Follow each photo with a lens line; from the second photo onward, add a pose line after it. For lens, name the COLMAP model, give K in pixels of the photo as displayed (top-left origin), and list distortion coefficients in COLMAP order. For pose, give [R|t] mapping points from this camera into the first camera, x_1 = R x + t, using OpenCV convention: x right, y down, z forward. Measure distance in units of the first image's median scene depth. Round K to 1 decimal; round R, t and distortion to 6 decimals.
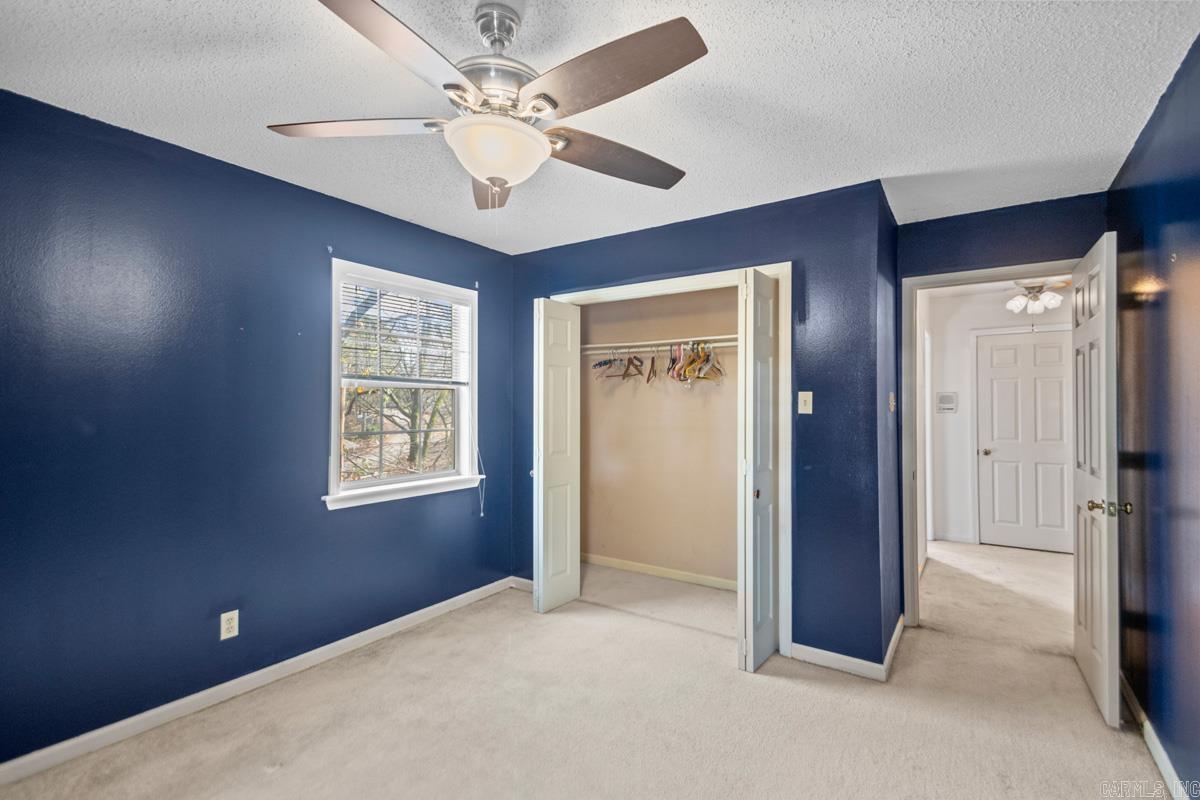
lens RADIAL K [[551.6, 0, 603.9], [0, 551.6, 402.2], [0, 0, 1]] dist [0.017170, -0.000111]
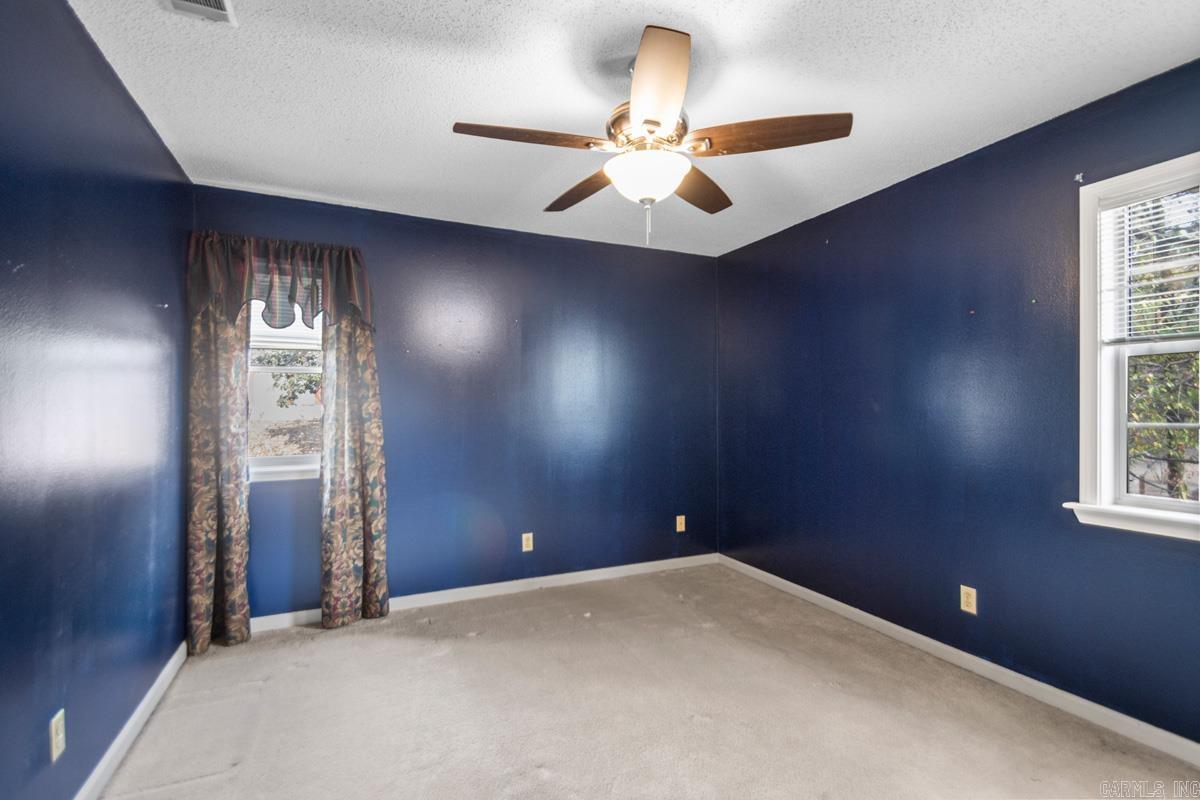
lens RADIAL K [[551.6, 0, 603.9], [0, 551.6, 402.2], [0, 0, 1]] dist [0.017170, -0.000111]
pose [[-0.505874, -0.003931, -0.862598, 0.534871], [0.004405, 0.999965, -0.007140, 0.034666], [0.862596, -0.007412, -0.505839, 0.889259]]
